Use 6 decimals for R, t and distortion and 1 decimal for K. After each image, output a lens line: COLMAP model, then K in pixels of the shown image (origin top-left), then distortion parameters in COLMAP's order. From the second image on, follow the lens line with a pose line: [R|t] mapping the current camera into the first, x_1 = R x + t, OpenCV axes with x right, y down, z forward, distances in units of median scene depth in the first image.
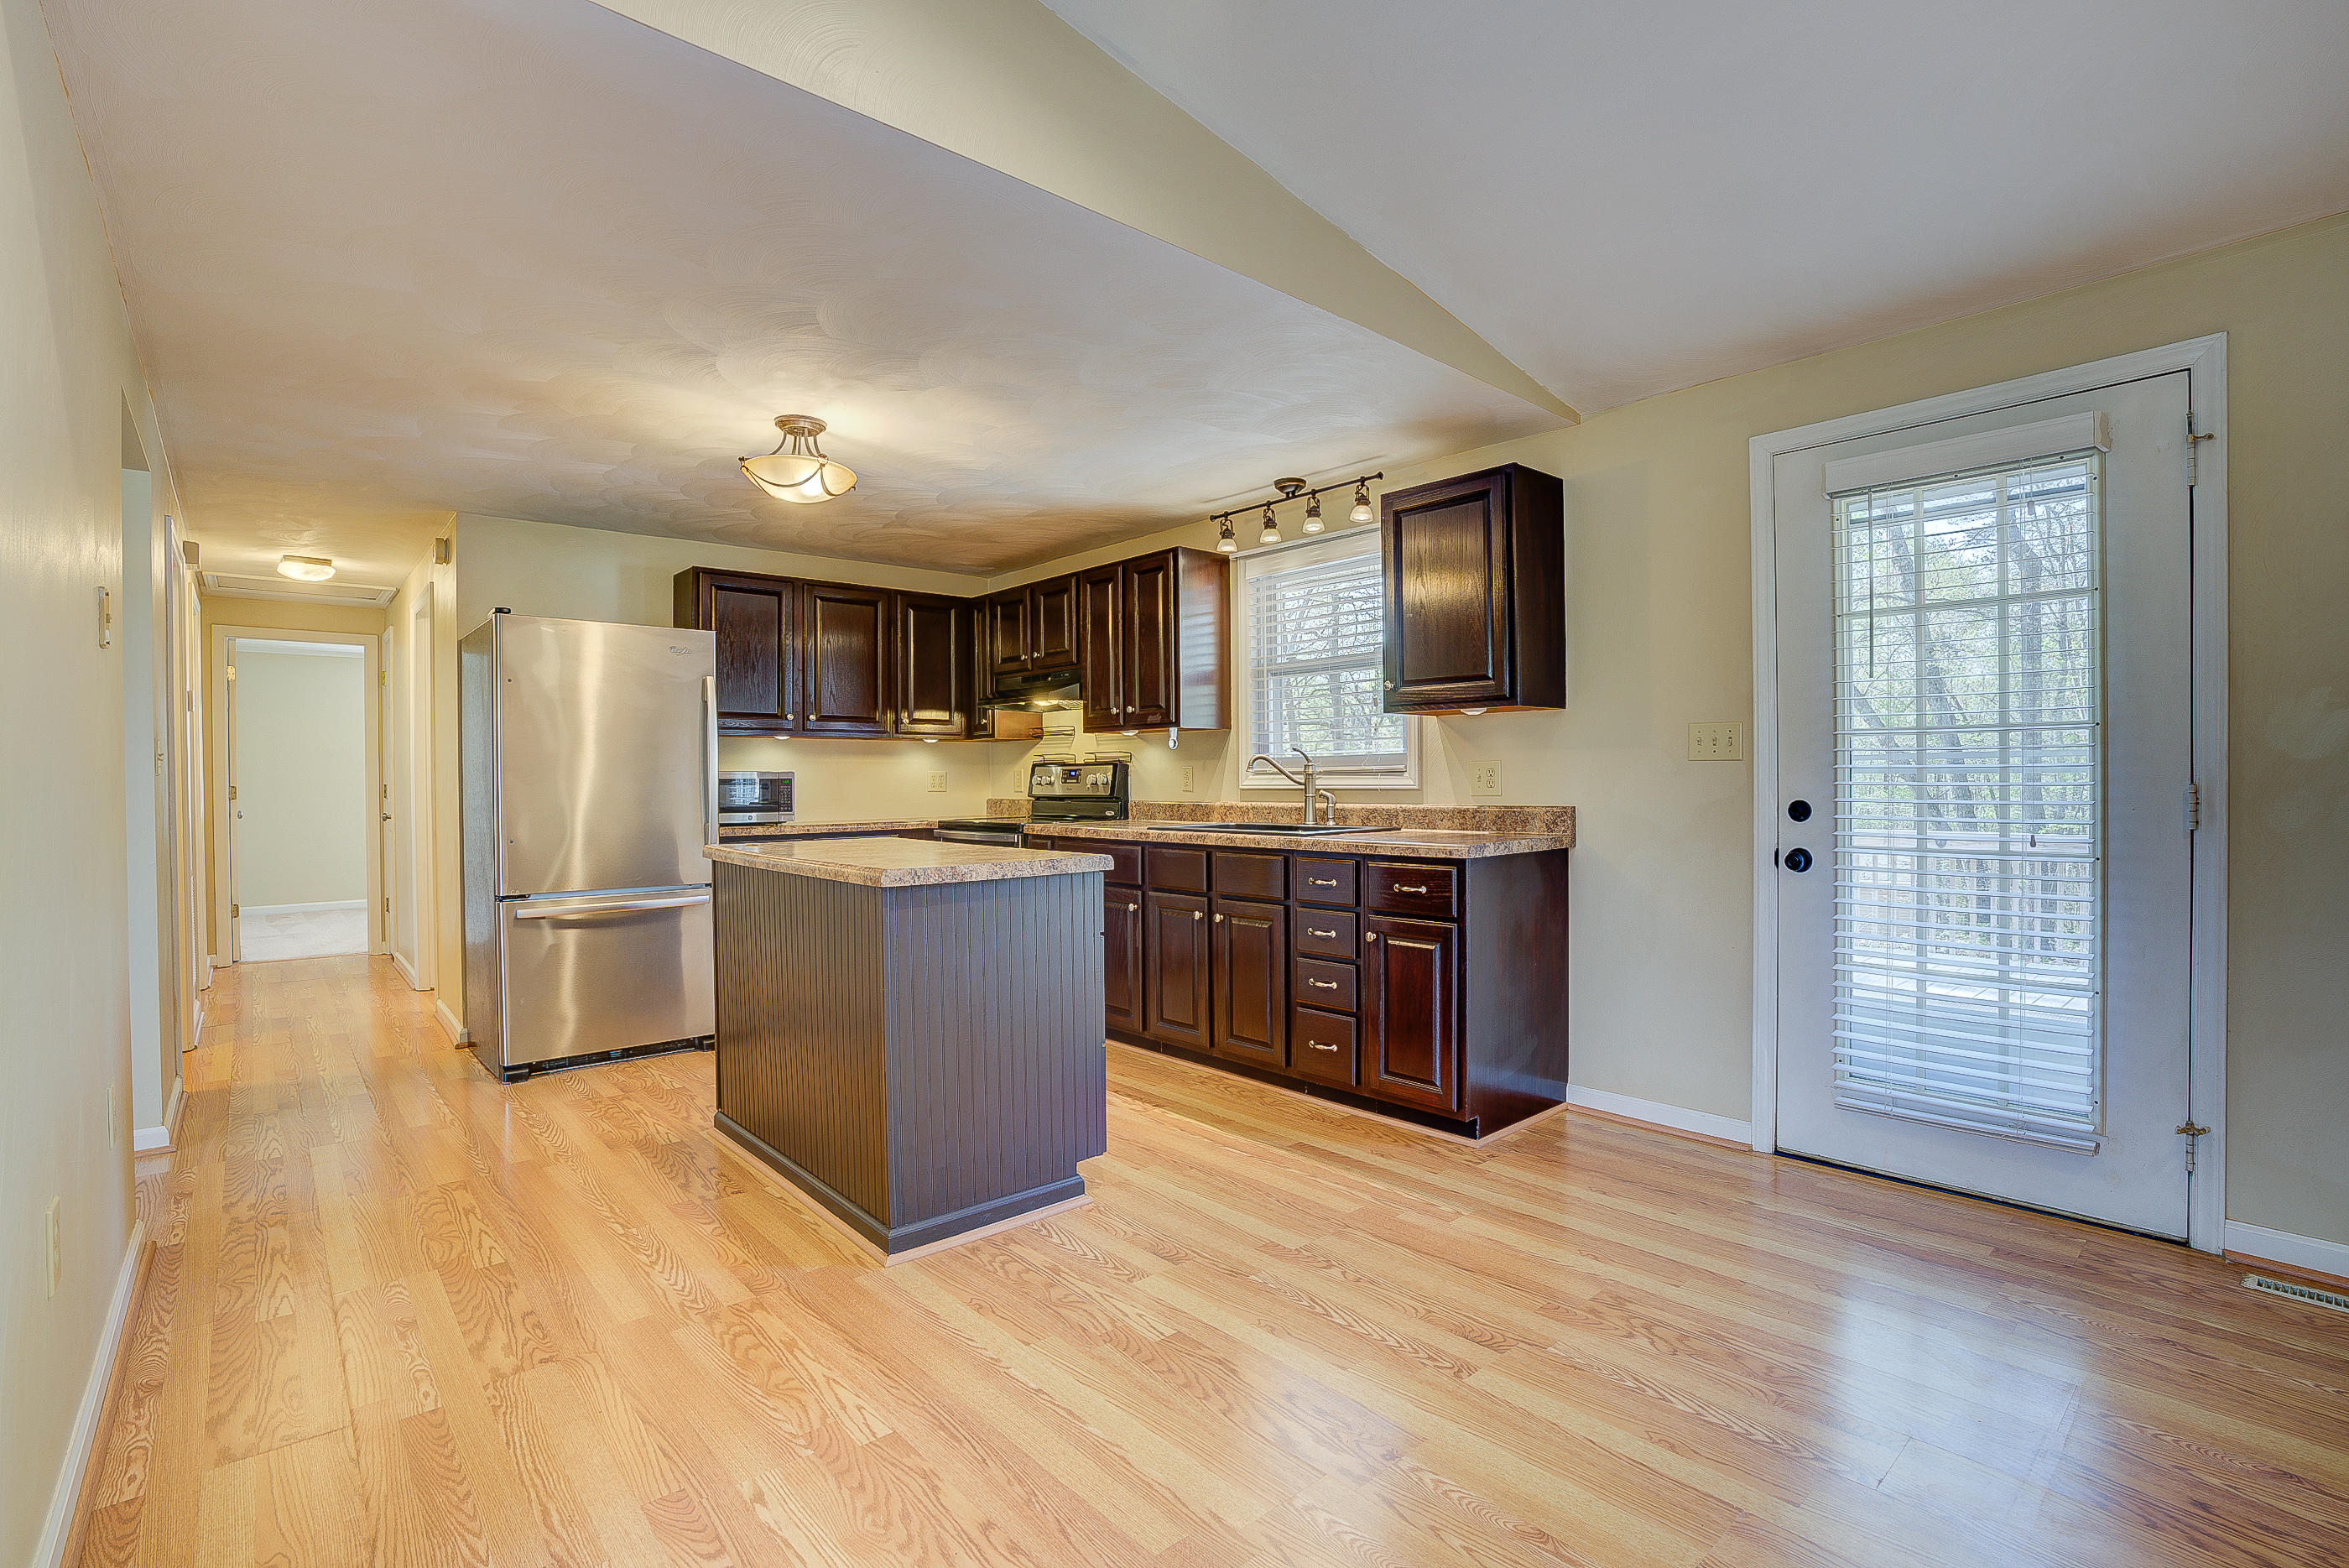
lens RADIAL K [[1081.9, 0, 1180.1], [0, 1081.9, 788.2], [0, 0, 1]] dist [-0.072843, 0.028293]
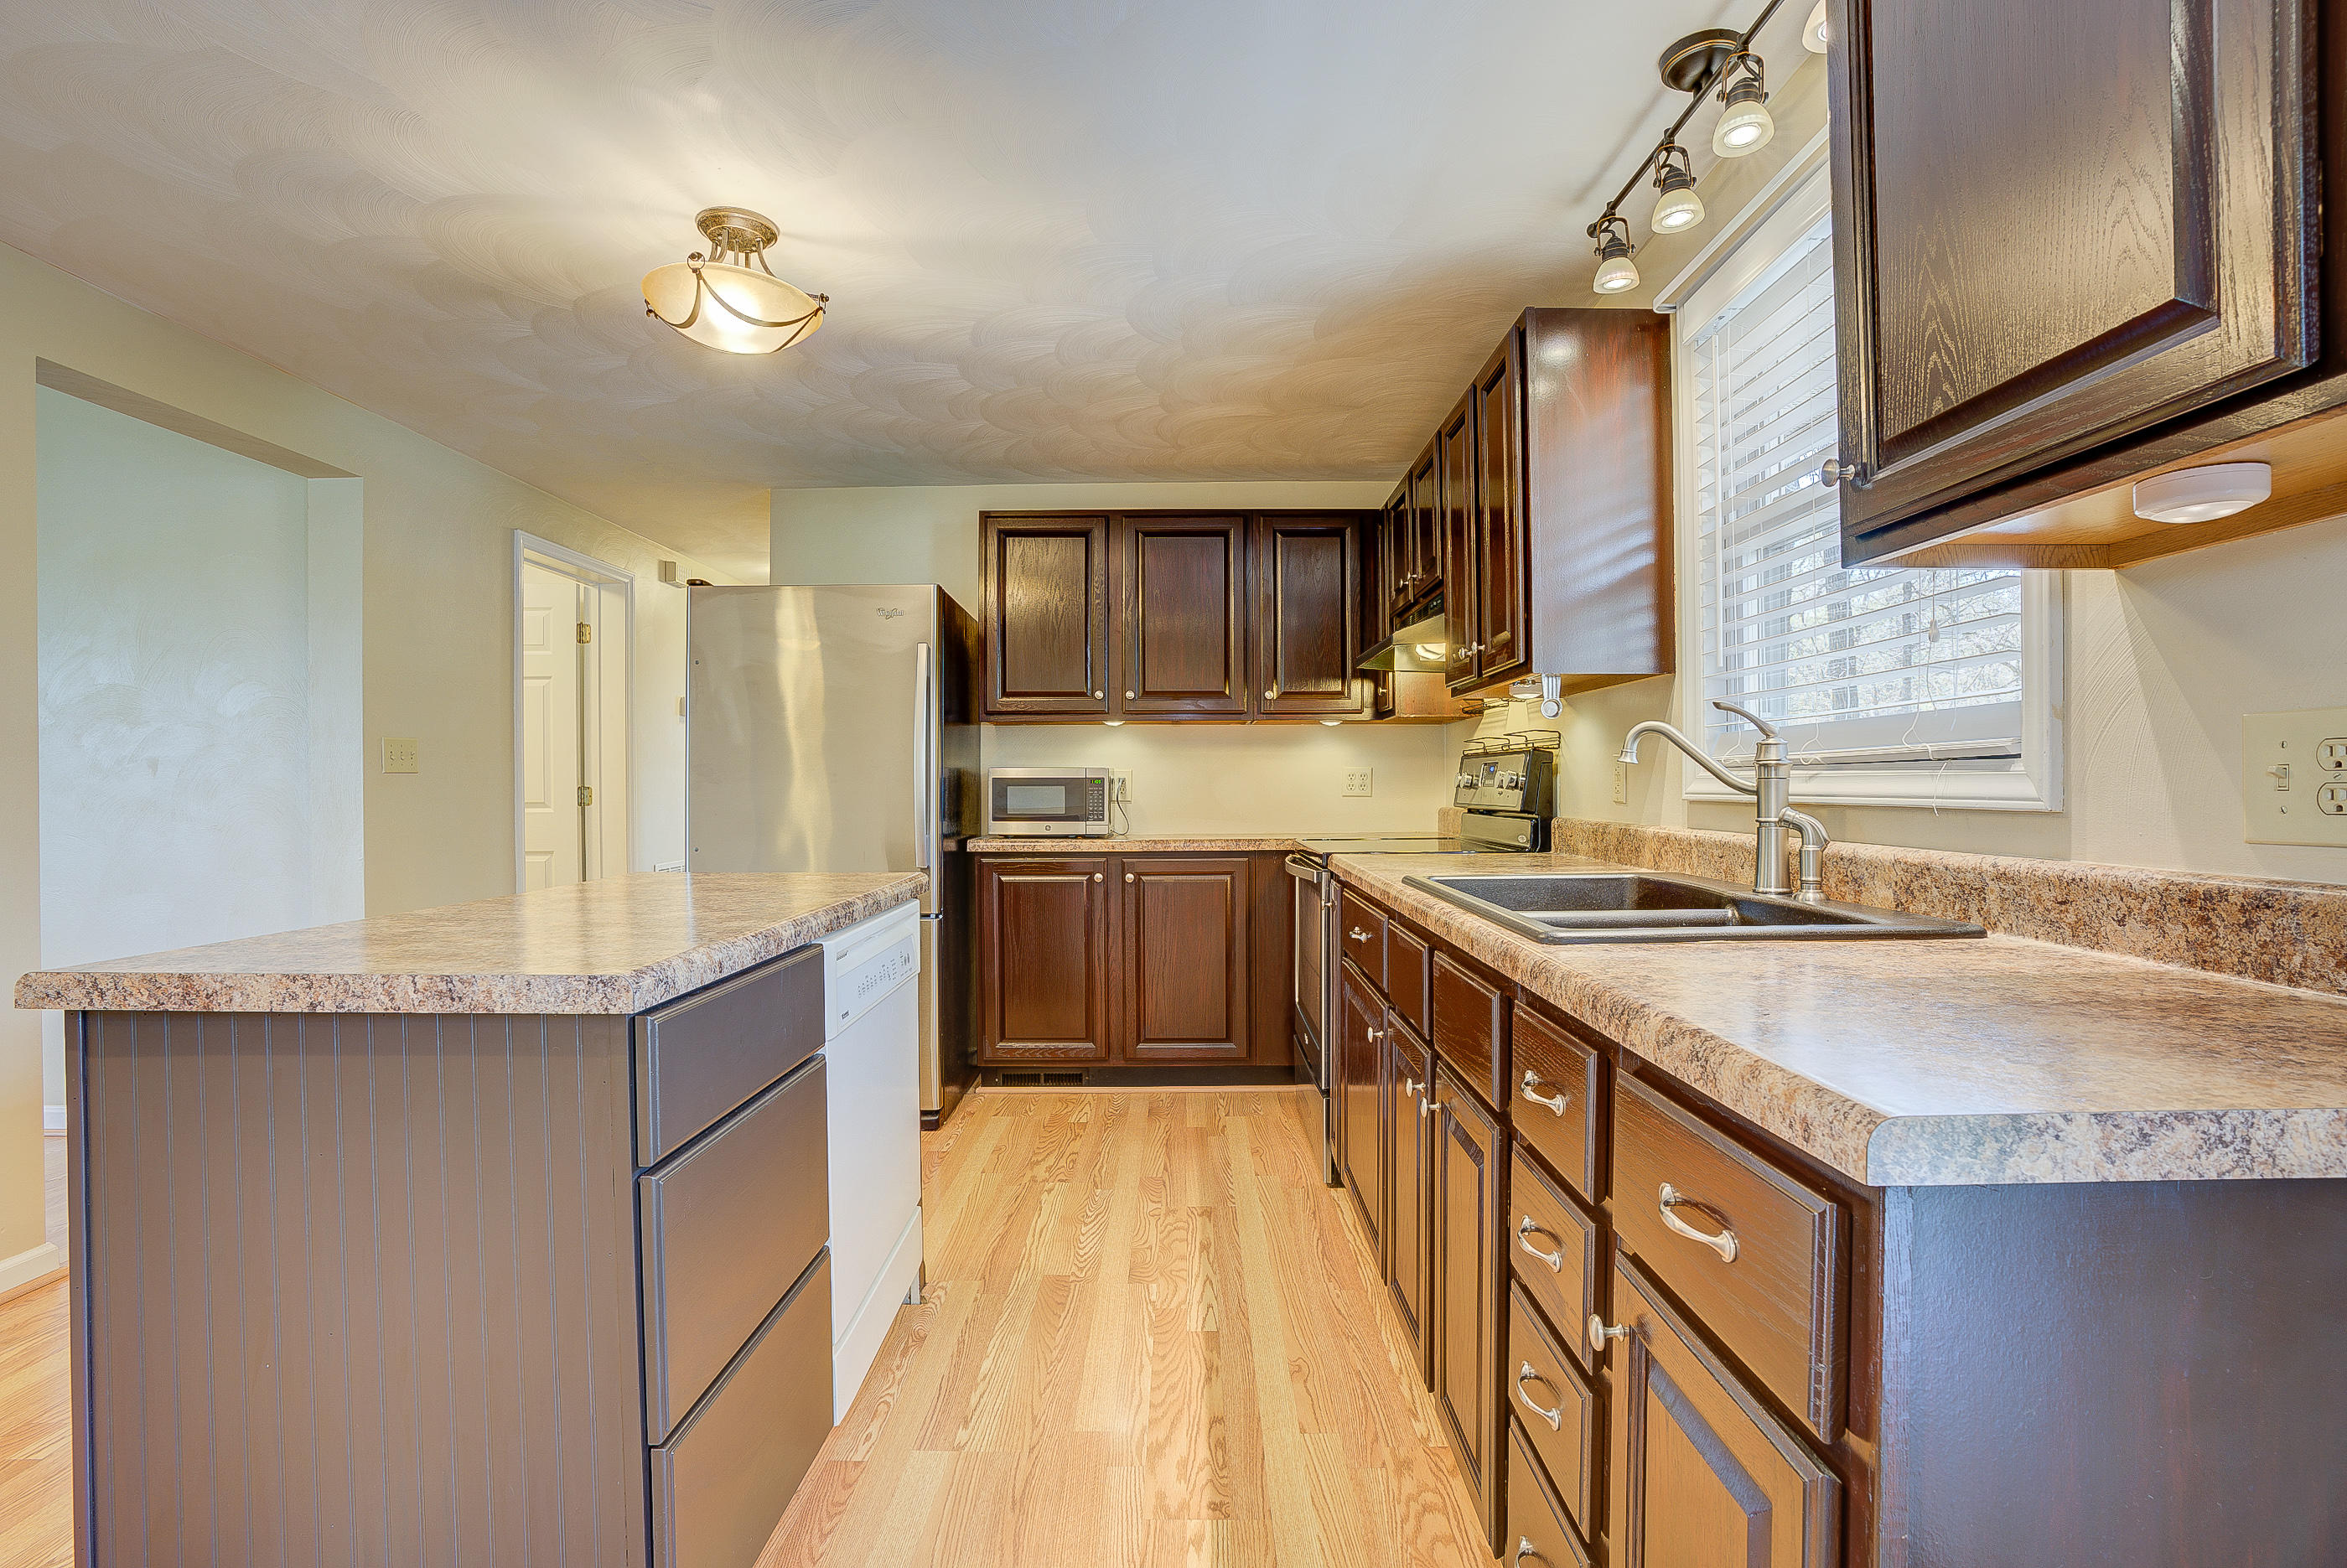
lens RADIAL K [[1080.9, 0, 1179.1], [0, 1080.9, 788.2], [0, 0, 1]] dist [-0.072843, 0.028293]
pose [[0.743809, 0.007632, -0.668348, 0.239935], [-0.008088, 0.999964, 0.002418, -0.004703], [0.668343, 0.003607, 0.743845, 0.619823]]
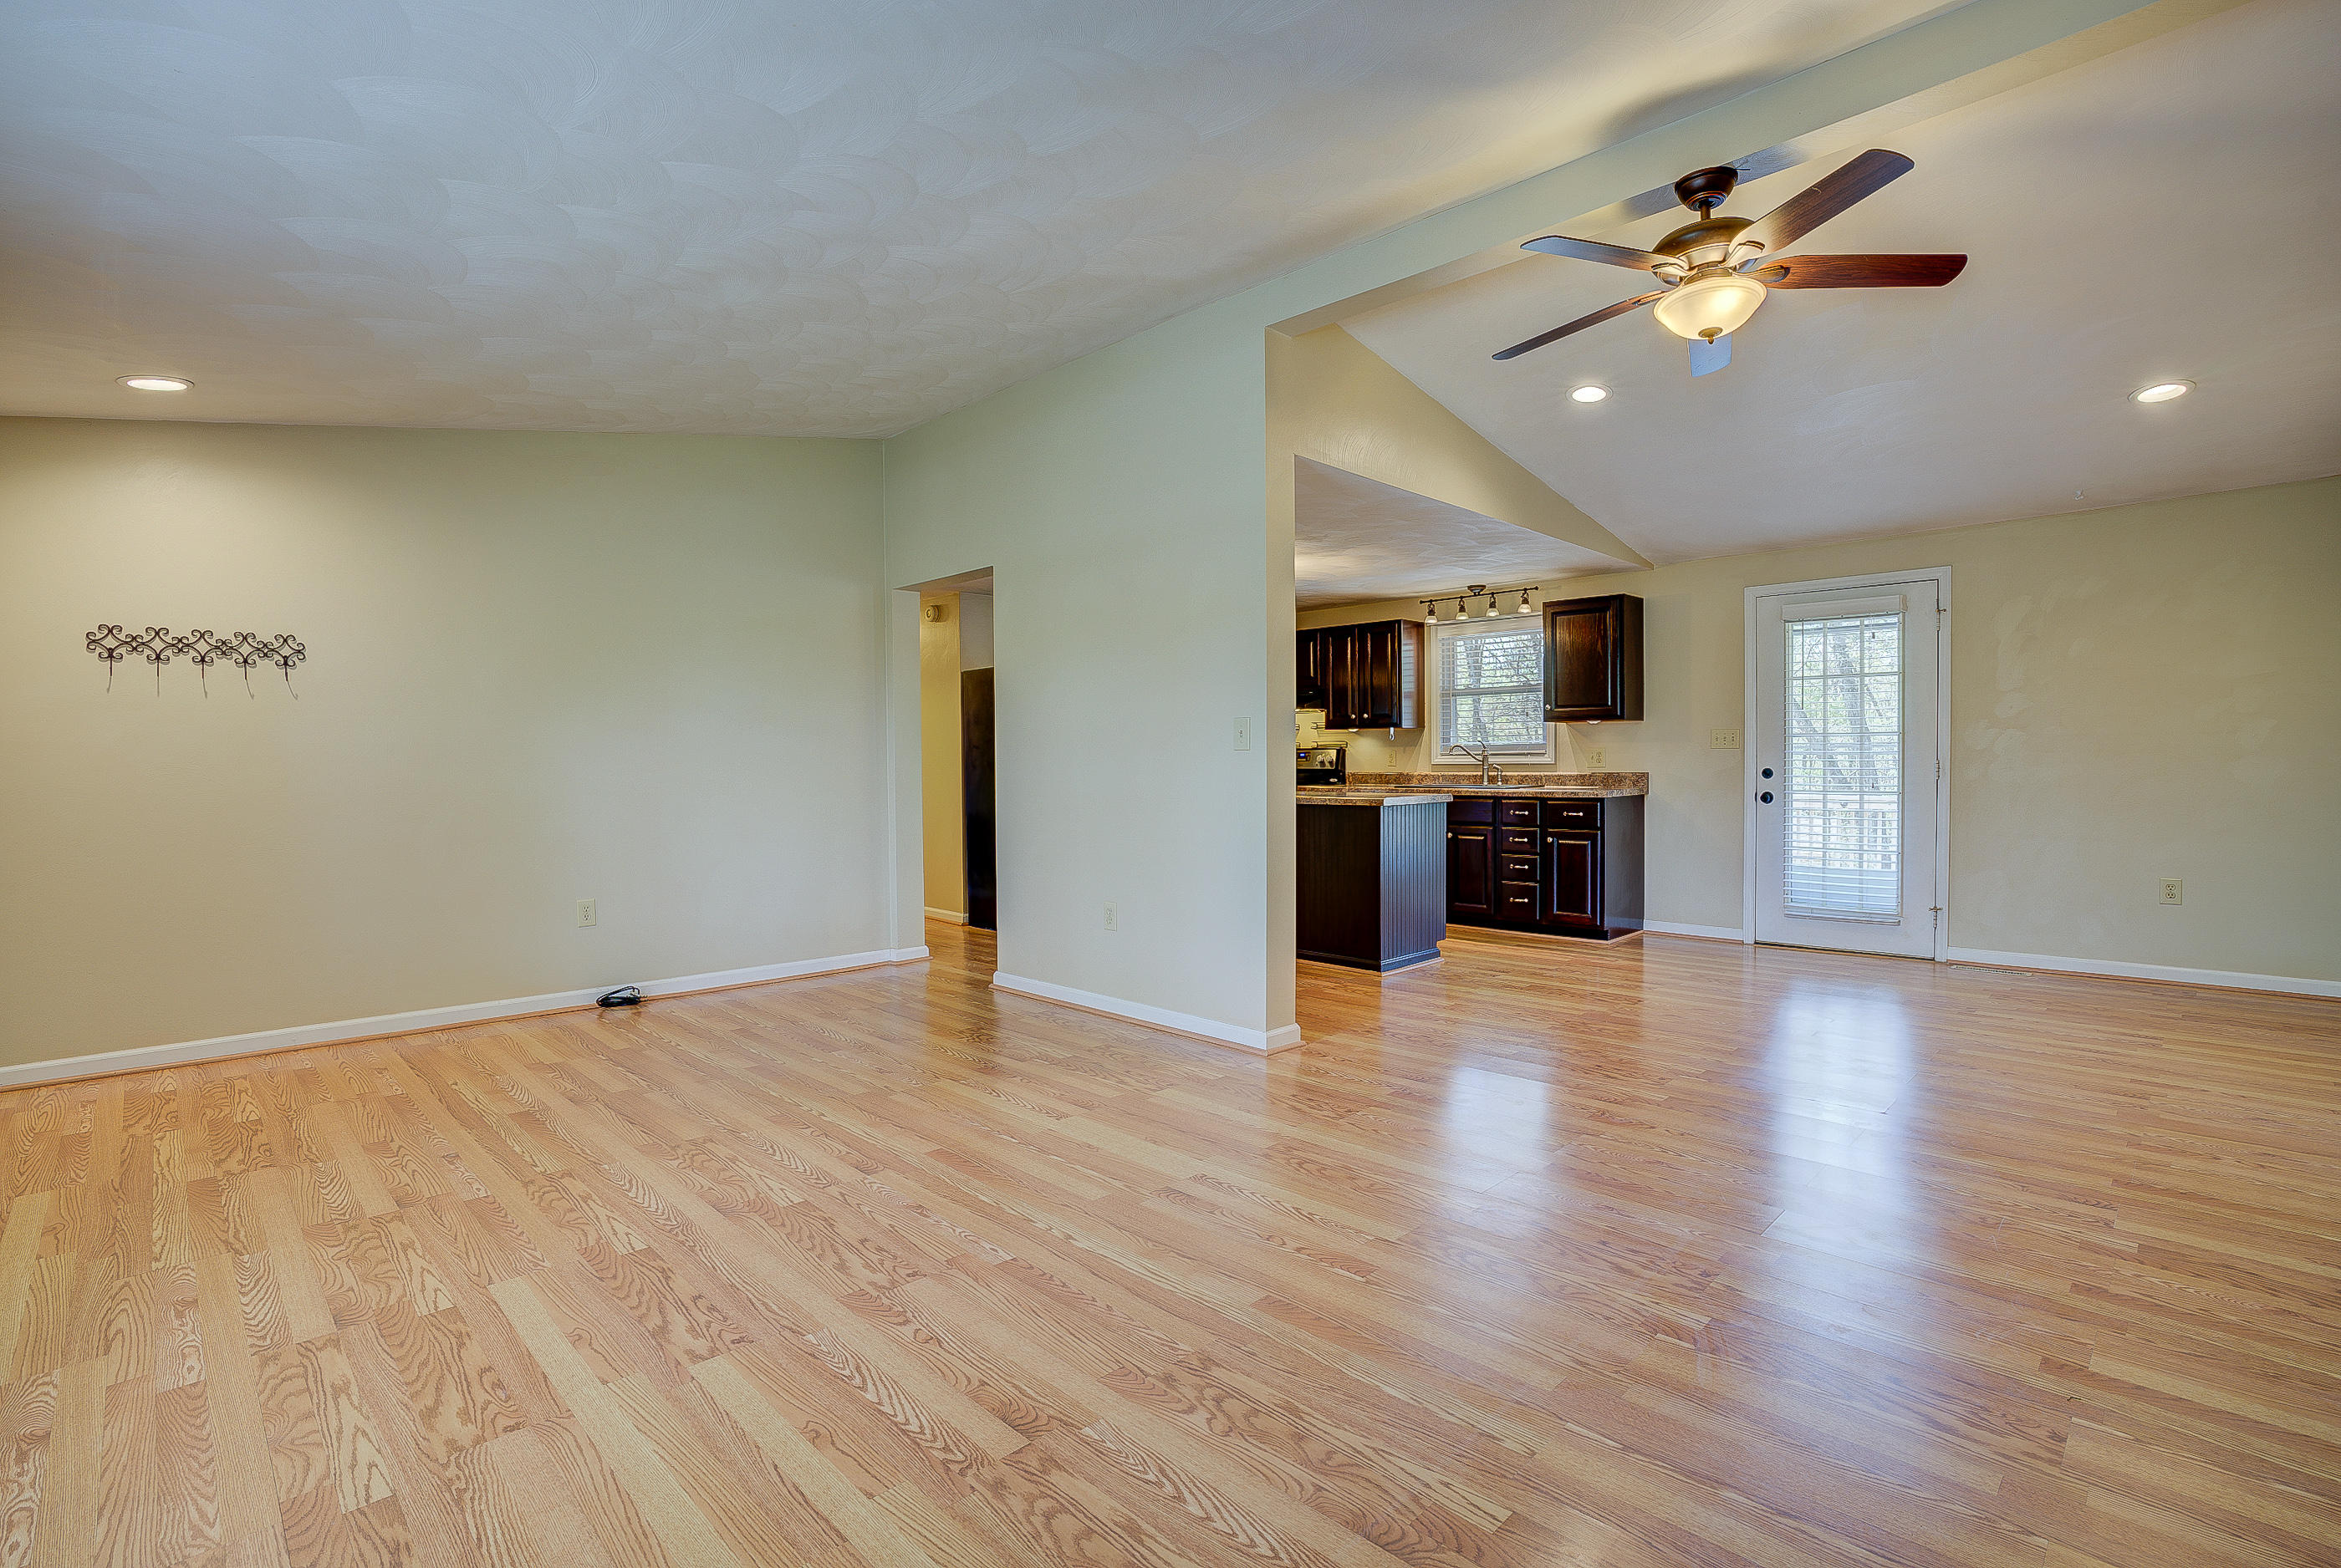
lens RADIAL K [[1078.1, 0, 1176.1], [0, 1078.1, 788.2], [0, 0, 1]] dist [-0.072843, 0.028293]
pose [[0.998652, -0.002201, 0.051857, -0.507190], [0.001342, 0.999861, 0.016609, 0.011154], [-0.051886, -0.016517, 0.998516, -0.750573]]
